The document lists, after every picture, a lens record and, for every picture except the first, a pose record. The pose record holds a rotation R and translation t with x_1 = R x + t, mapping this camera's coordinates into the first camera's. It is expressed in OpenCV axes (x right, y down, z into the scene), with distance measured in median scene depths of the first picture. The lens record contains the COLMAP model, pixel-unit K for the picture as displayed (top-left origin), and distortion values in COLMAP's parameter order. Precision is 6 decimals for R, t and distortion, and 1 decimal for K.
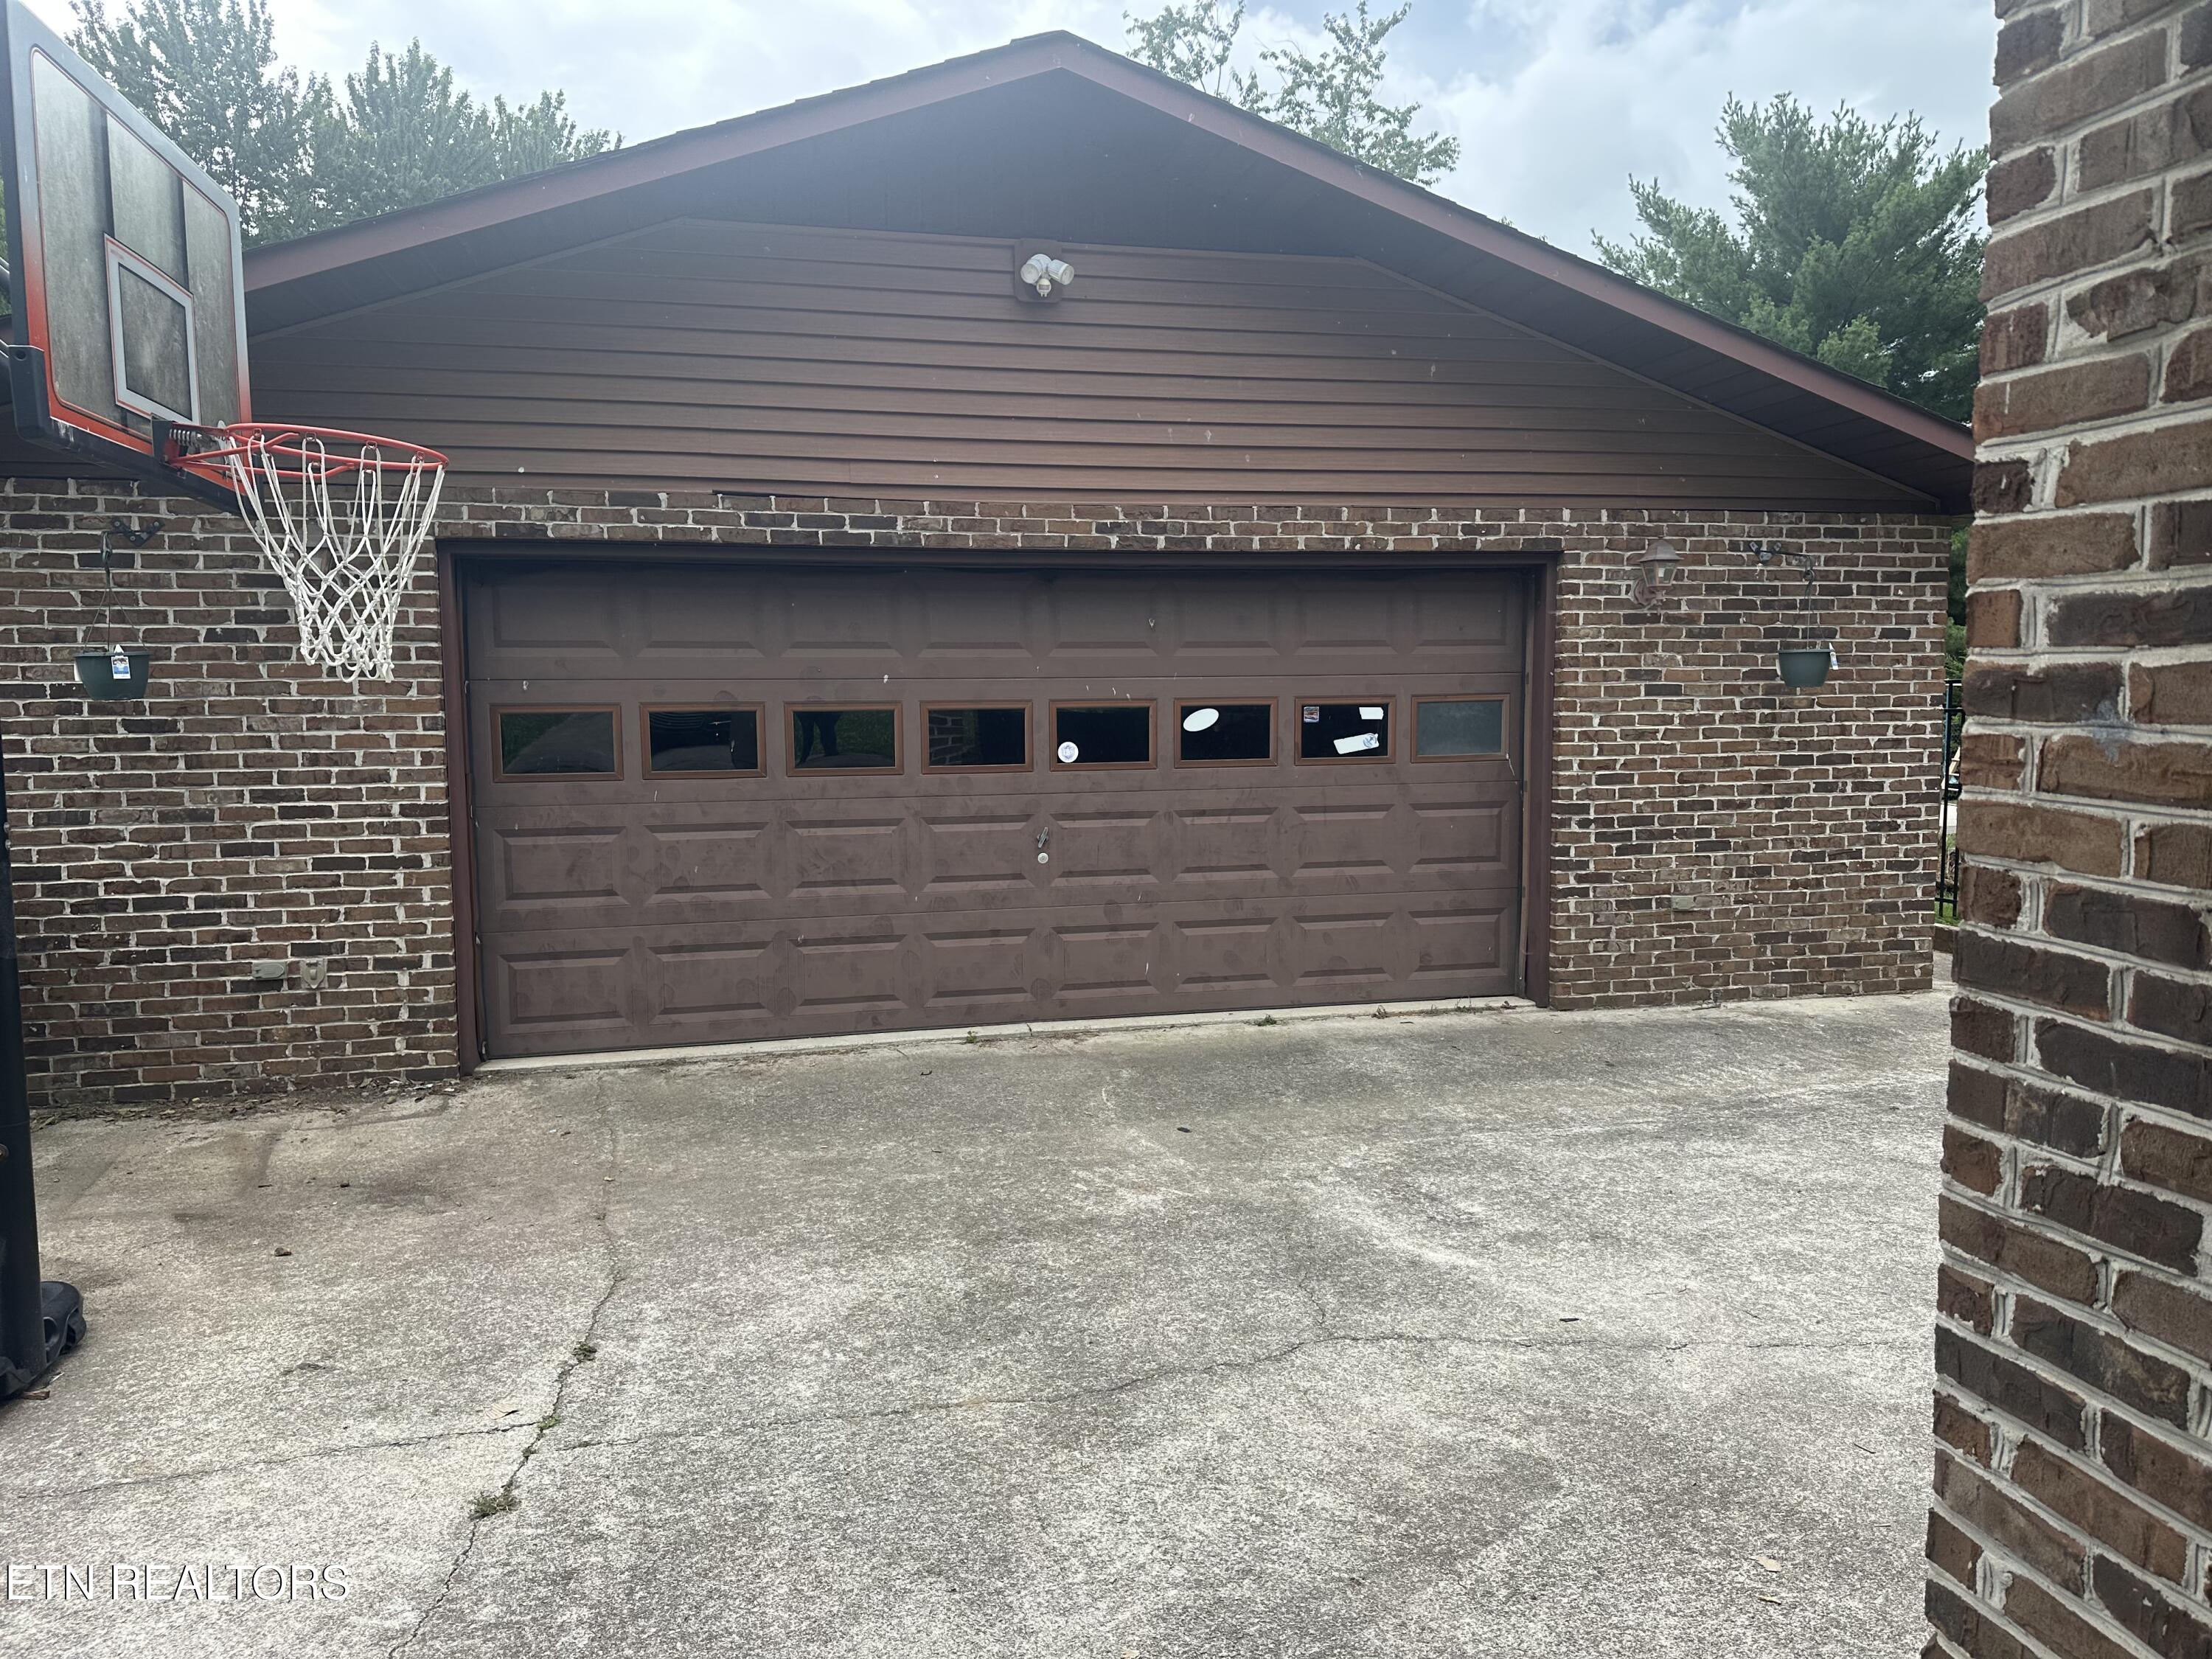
lens RADIAL K [[1531.9, 0, 1117.5], [0, 1531.9, 832.2], [0, 0, 1]] dist [0.054446, -0.078866]
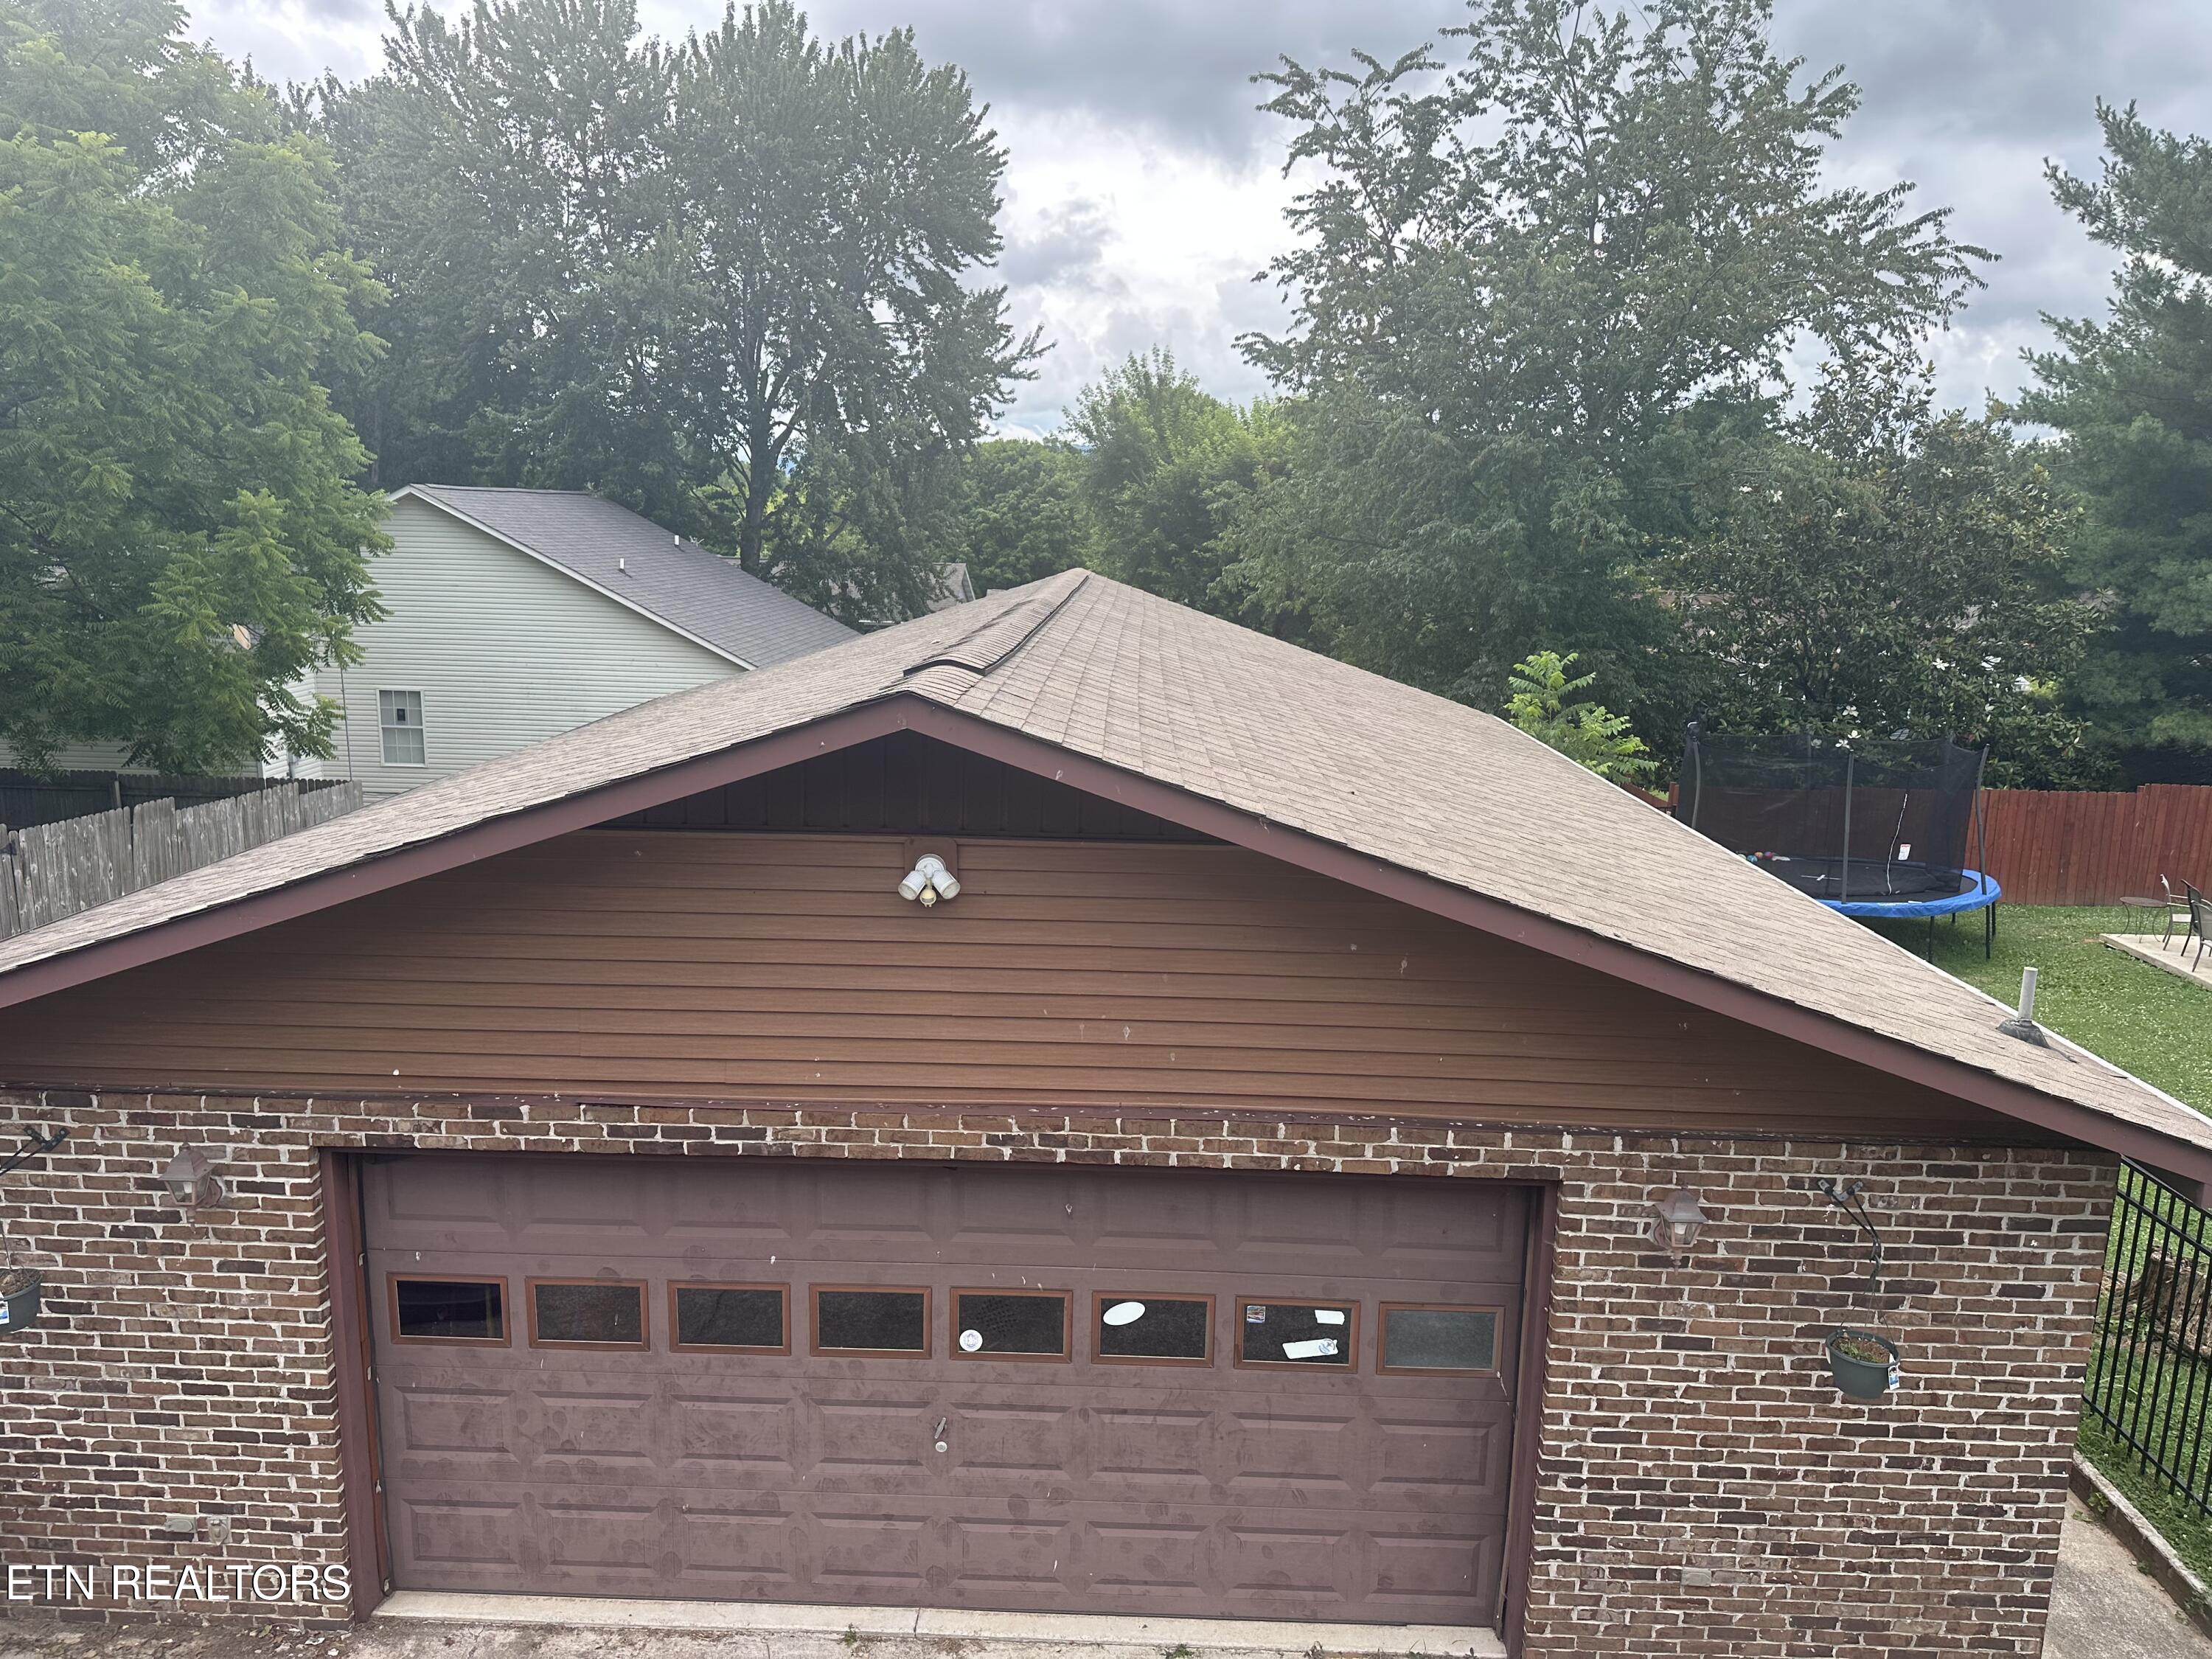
lens RADIAL K [[1556.3, 0, 1104.8], [0, 1556.3, 837.2], [0, 0, 1]] dist [0.002479, -0.010465]
pose [[0.966250, 0.075432, -0.246313, 0.250978], [-0.050114, 0.992942, 0.107494, -0.455517], [0.252683, -0.091523, 0.963211, 0.155964]]
